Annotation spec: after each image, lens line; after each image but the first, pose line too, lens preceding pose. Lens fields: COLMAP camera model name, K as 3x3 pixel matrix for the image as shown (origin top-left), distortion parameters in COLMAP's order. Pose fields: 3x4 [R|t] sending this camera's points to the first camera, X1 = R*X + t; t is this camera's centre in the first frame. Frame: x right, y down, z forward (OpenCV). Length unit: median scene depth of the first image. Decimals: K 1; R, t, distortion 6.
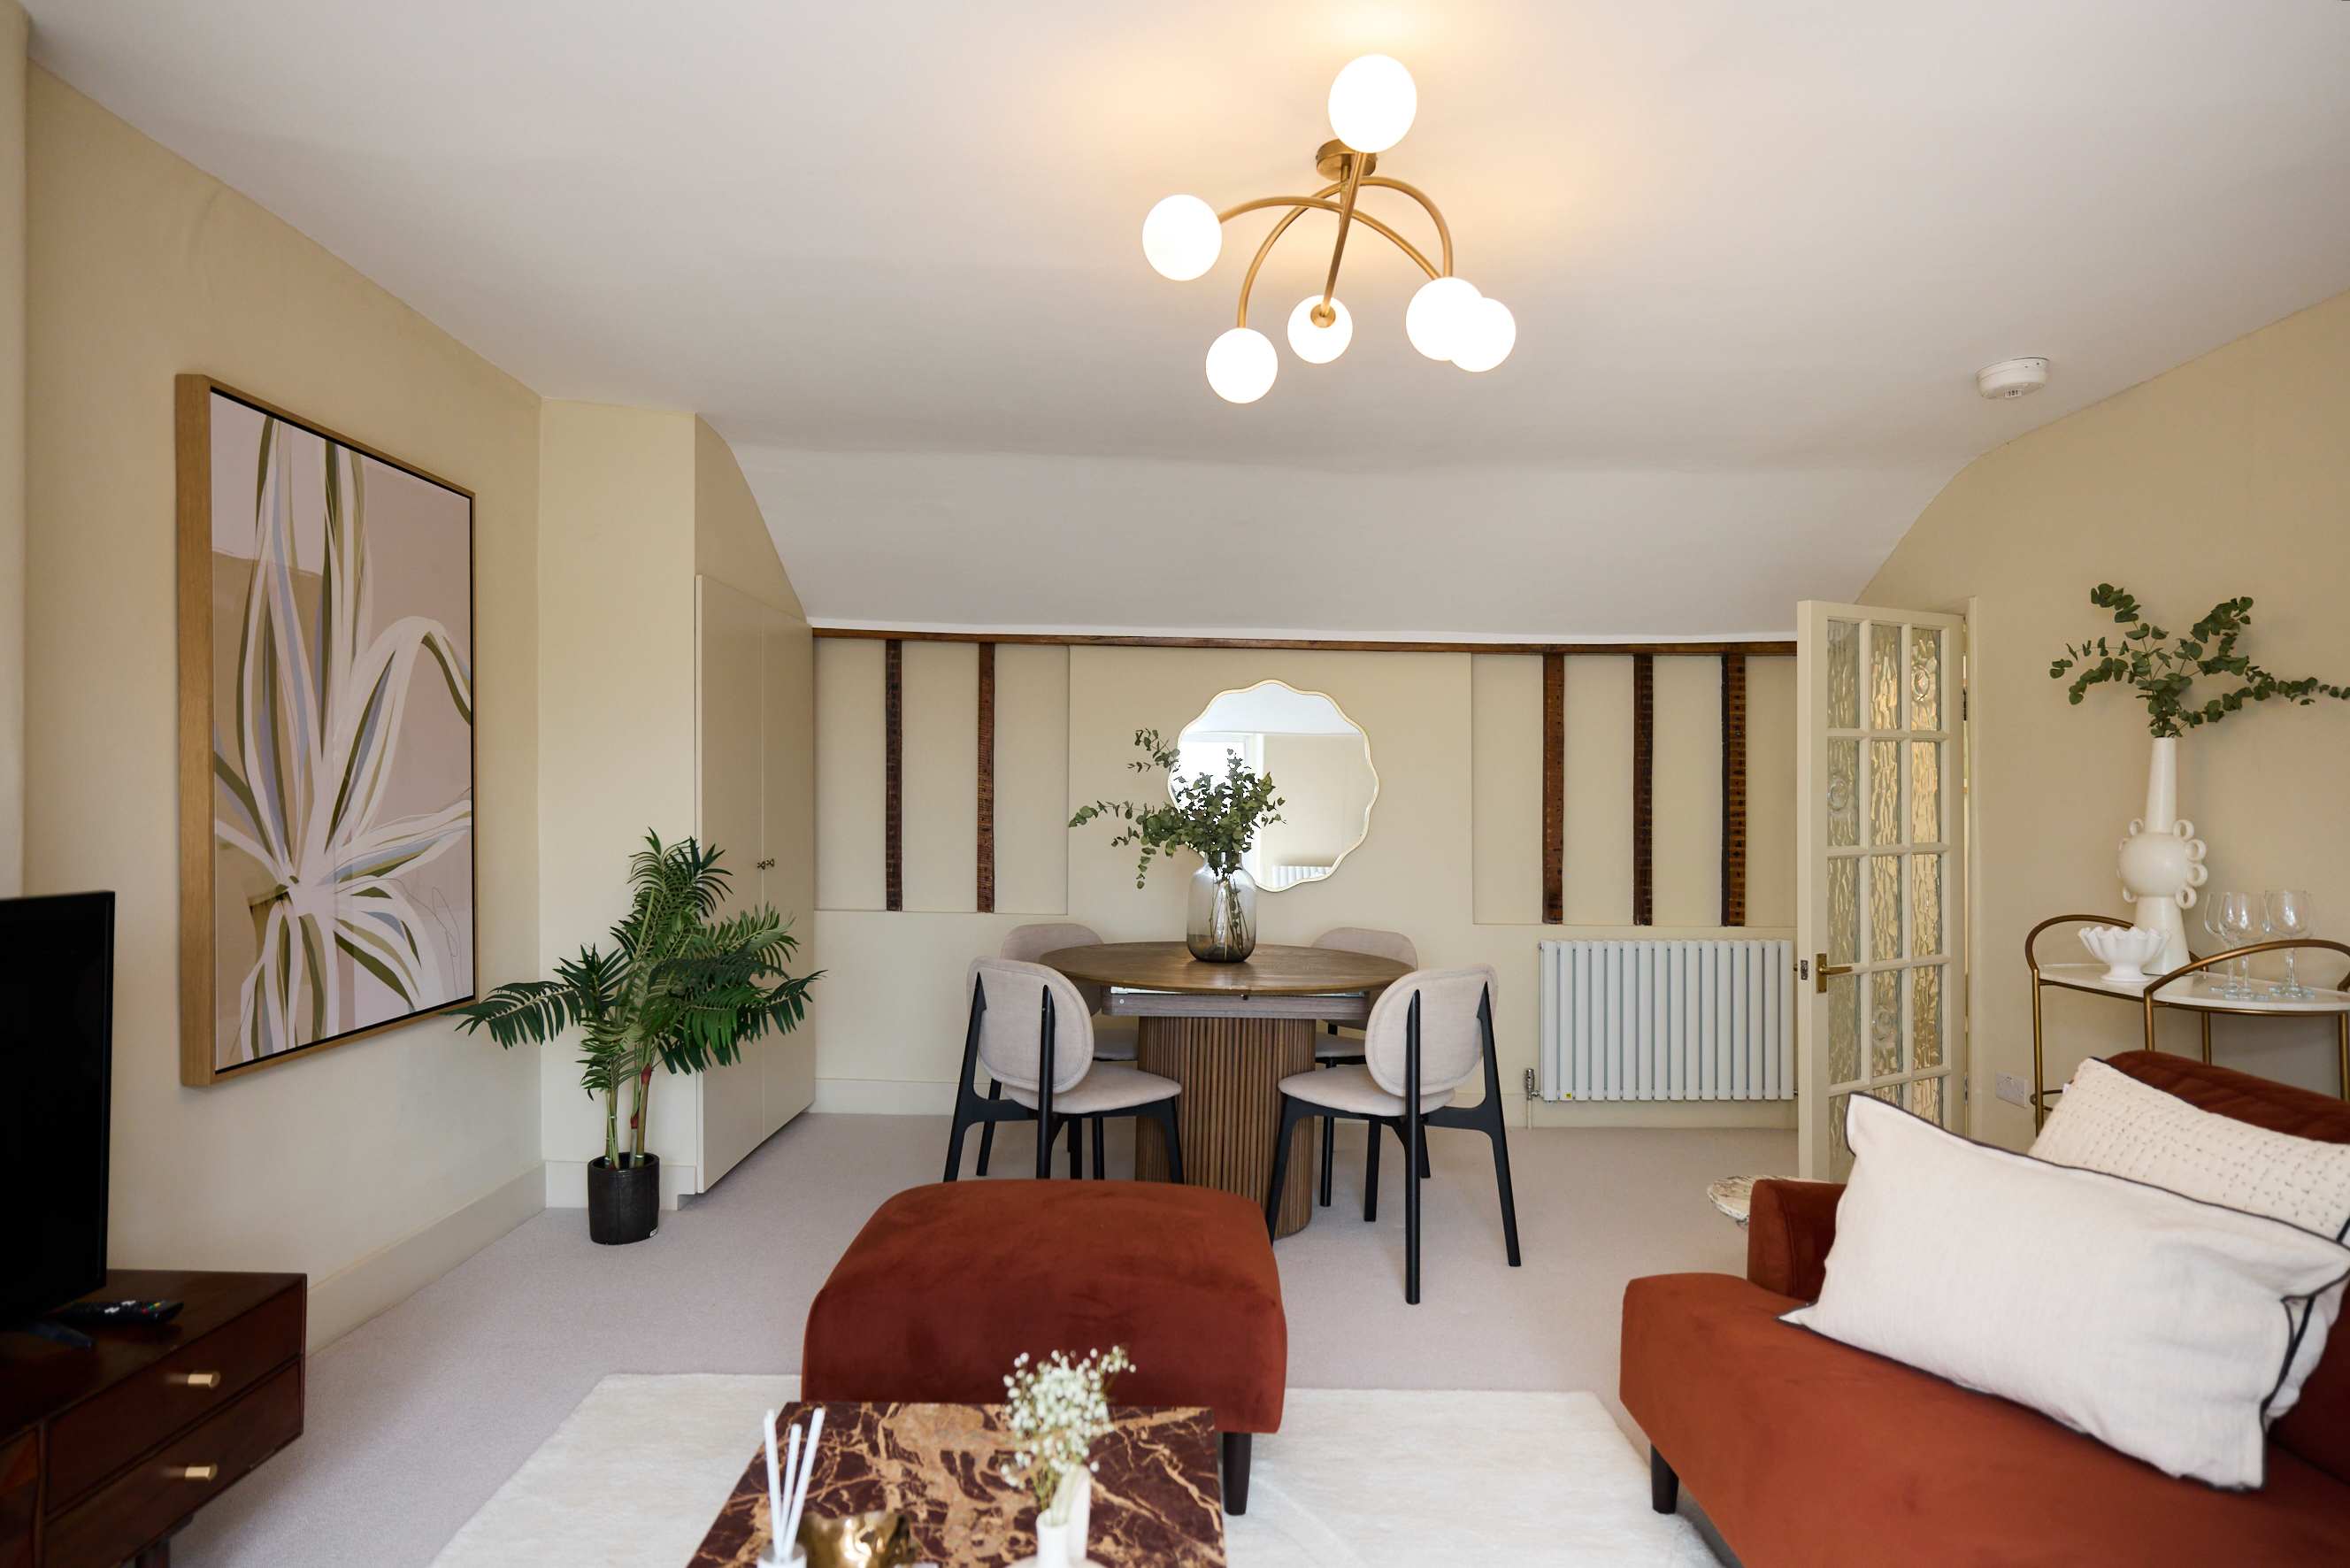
lens RADIAL K [[1357.2, 0, 1161.1], [0, 1357.2, 798.9], [0, 0, 1]] dist [-0.032824, 0.033810]
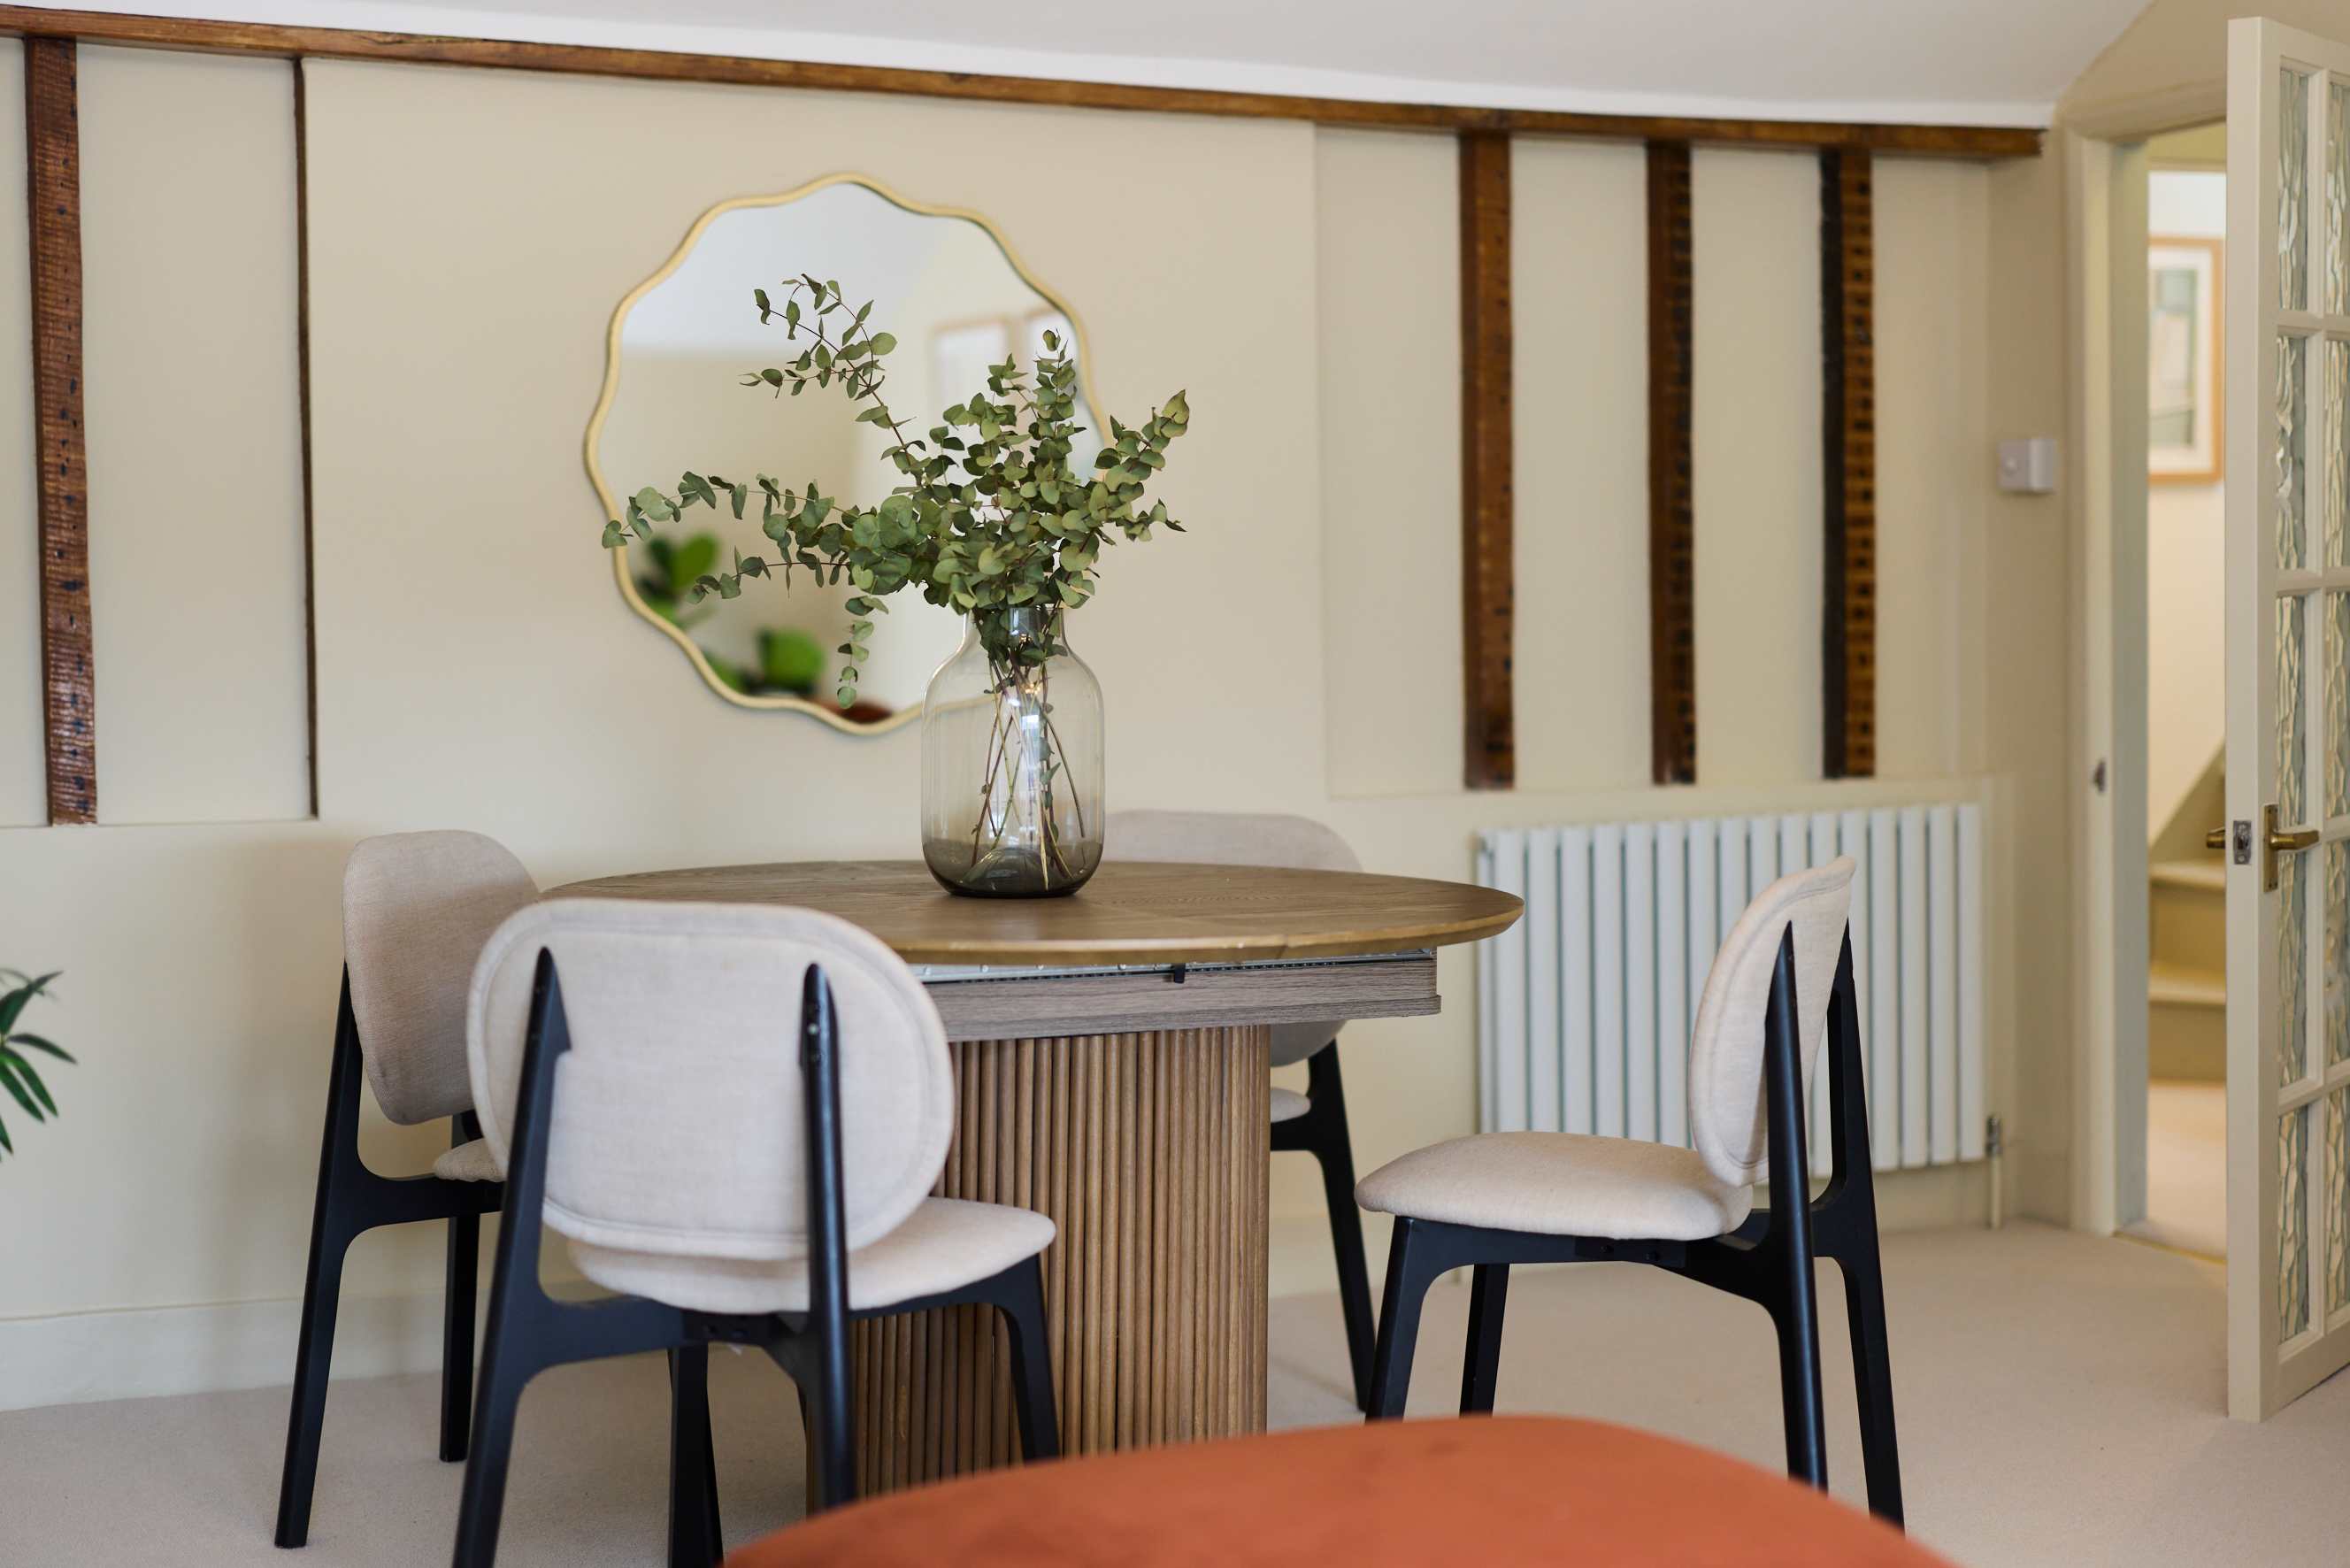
lens RADIAL K [[3482.4, 0, 1175.0], [0, 3482.4, 784.0], [0, 0, 1]] dist [-0.051837, -0.061215]
pose [[0.903224, -0.040336, 0.427270, -0.283357], [0.013952, 0.997807, 0.064703, 0.022557], [-0.428943, -0.052481, 0.901806, 0.090147]]
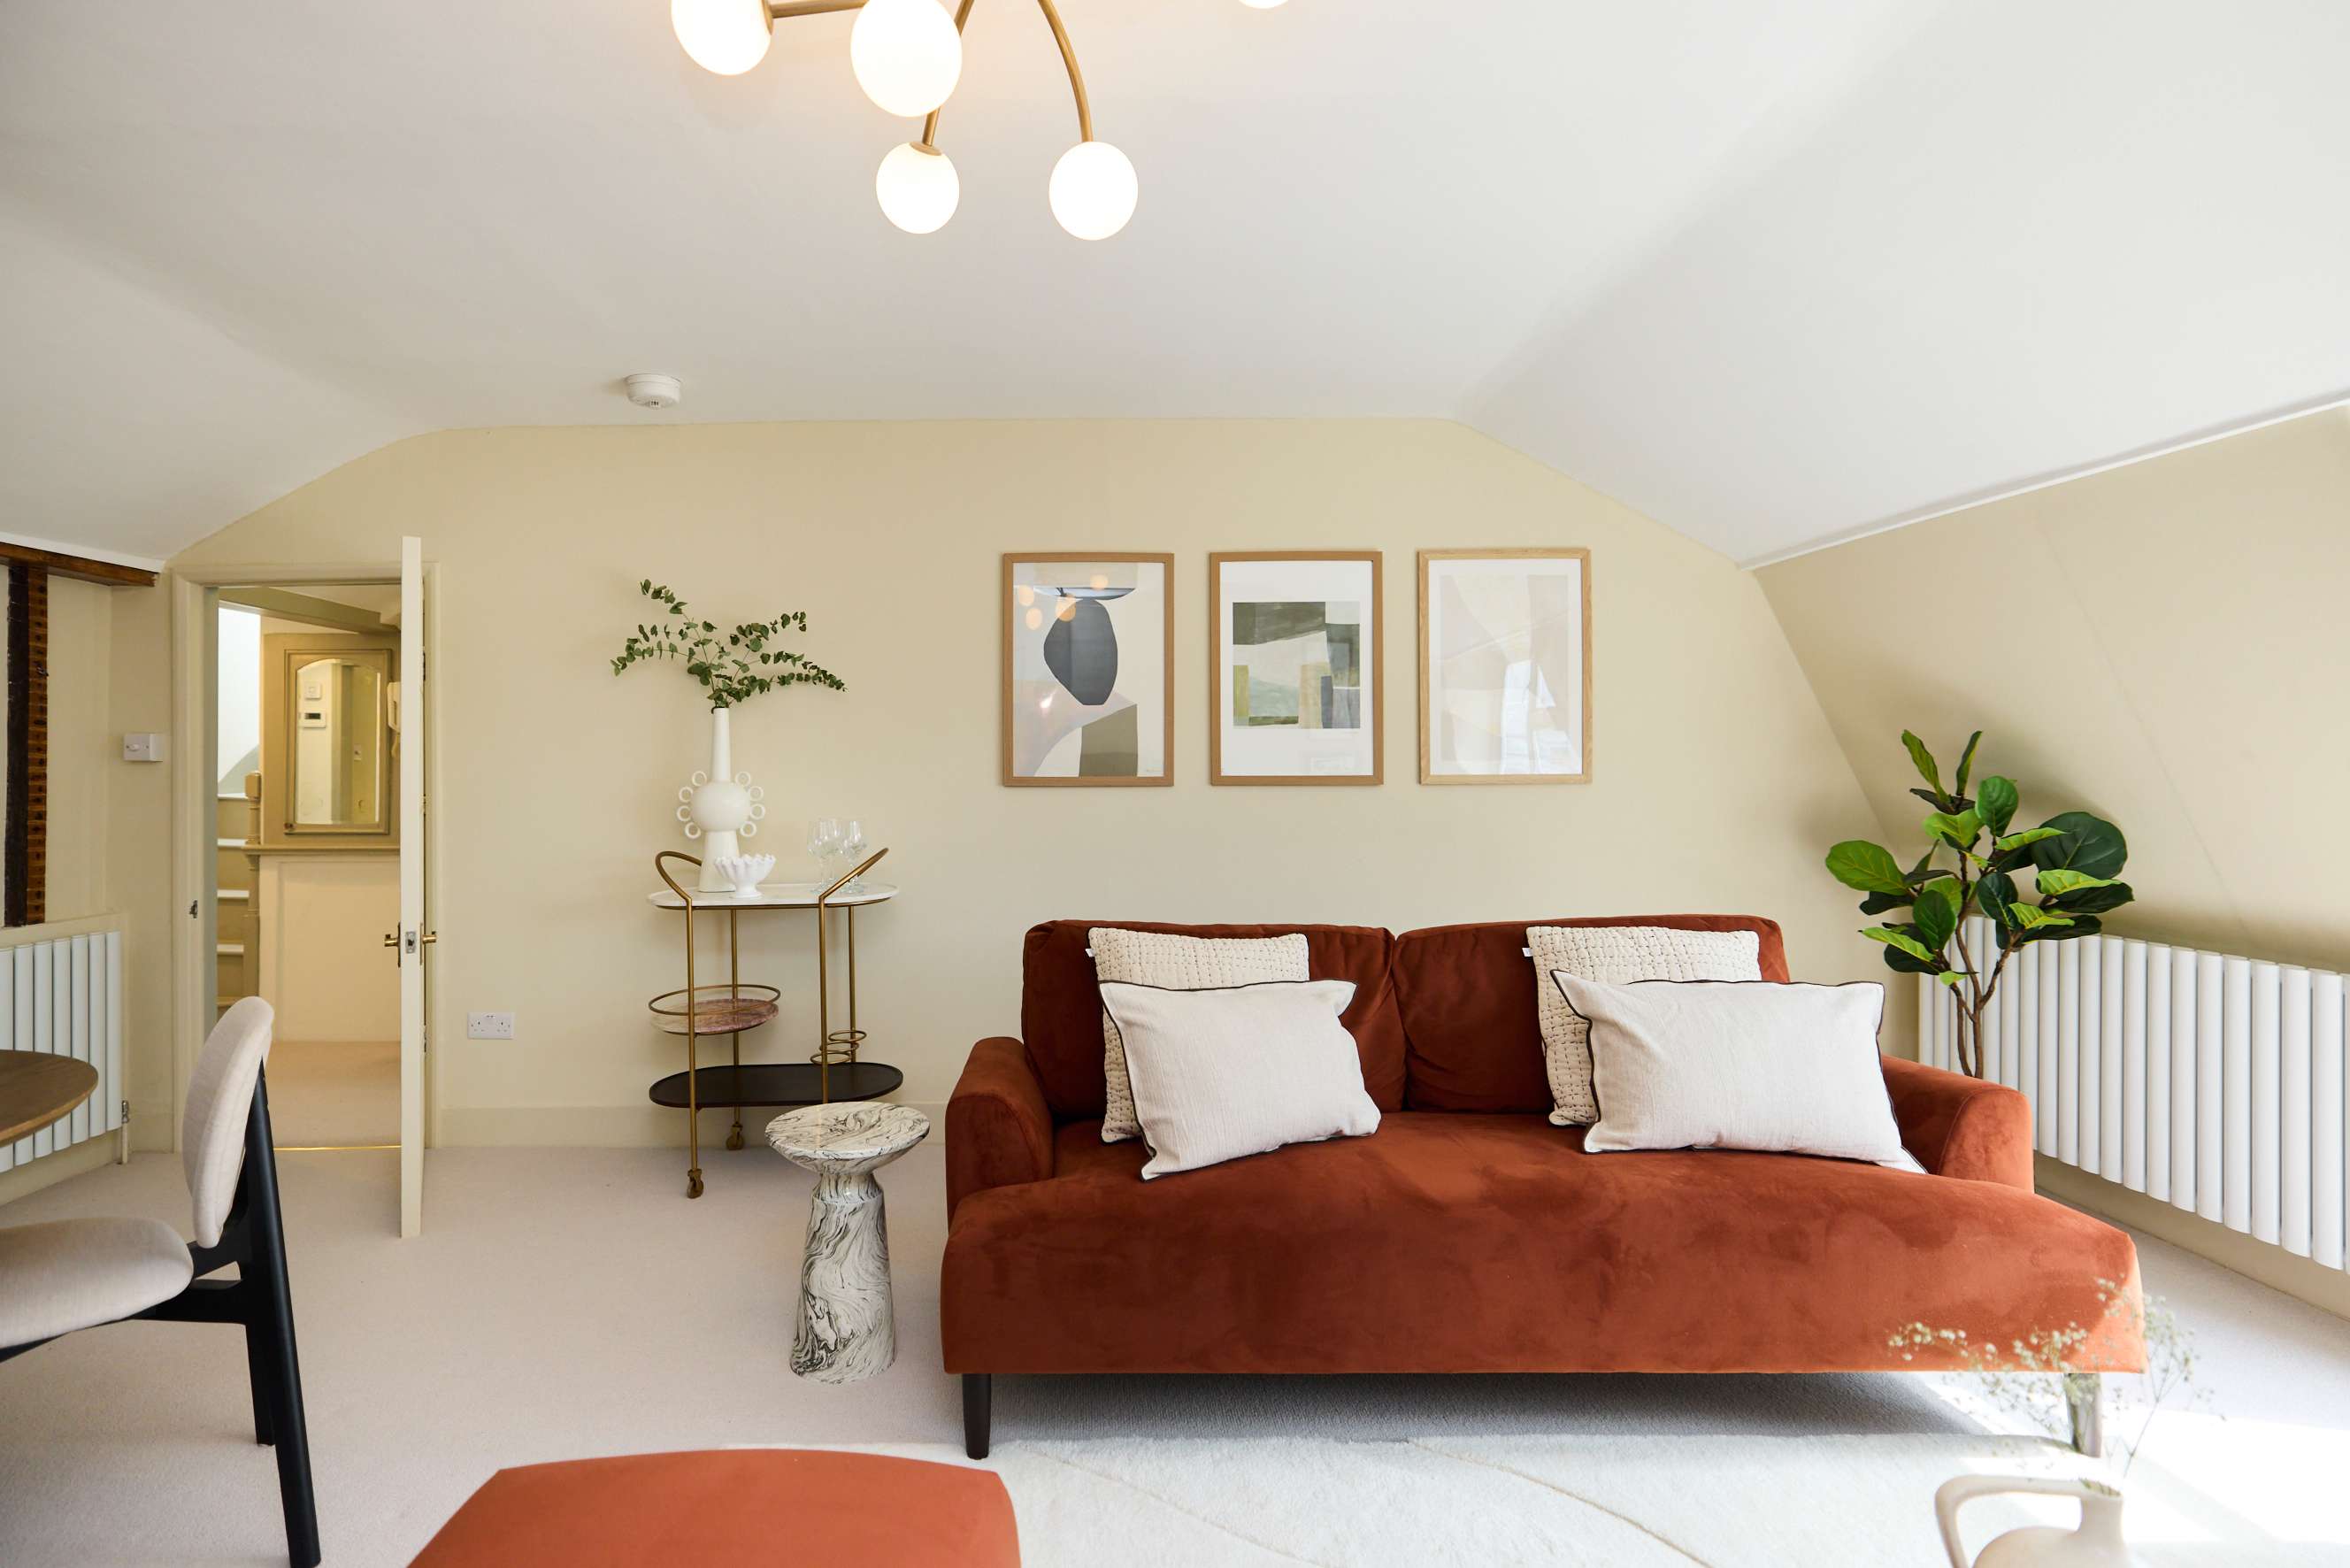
lens RADIAL K [[1138.4, 0, 1075.8], [0, 1138.4, 749.6], [0, 0, 1]] dist [0.000930, 0.000327]
pose [[0.004969, 0.018985, 0.999807, -0.240066], [0.003085, 0.999815, -0.019000, 0.011067], [-0.999983, 0.003179, 0.004909, 0.456703]]
